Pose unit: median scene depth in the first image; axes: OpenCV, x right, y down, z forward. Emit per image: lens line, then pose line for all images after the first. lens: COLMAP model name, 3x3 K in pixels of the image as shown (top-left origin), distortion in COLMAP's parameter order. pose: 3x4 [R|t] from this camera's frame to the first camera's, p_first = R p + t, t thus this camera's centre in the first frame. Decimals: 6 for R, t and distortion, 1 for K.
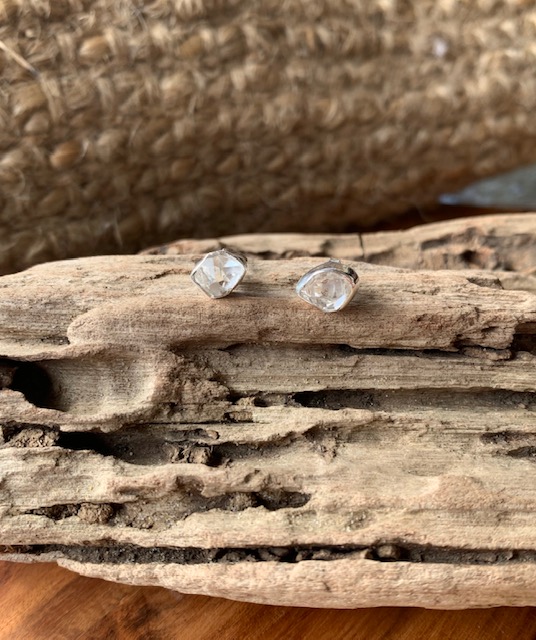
lens RADIAL K [[622.4, 0, 268.0], [0, 622.4, 320.0], [0, 0, 1]] dist [0.012301, -0.115740]
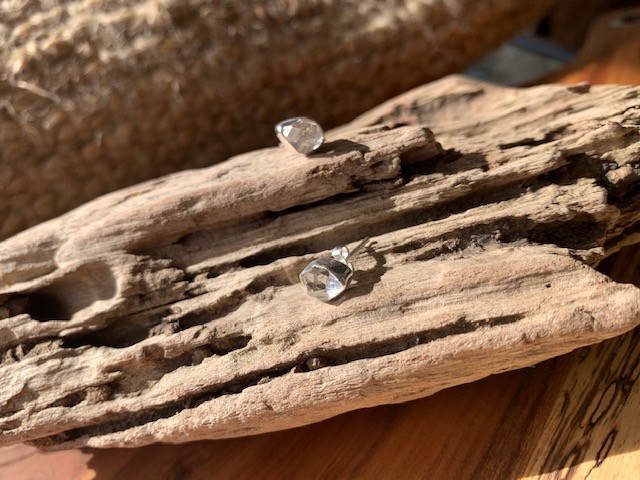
lens RADIAL K [[486.1, 0, 320.2], [0, 486.1, 215.8], [0, 0, 1]] dist [-0.037193, -0.001790]
pose [[0.954077, -0.281407, -0.102704, 0.332785], [0.269501, 0.956003, -0.115877, 0.195379], [0.130794, 0.082877, 0.987939, 0.082794]]
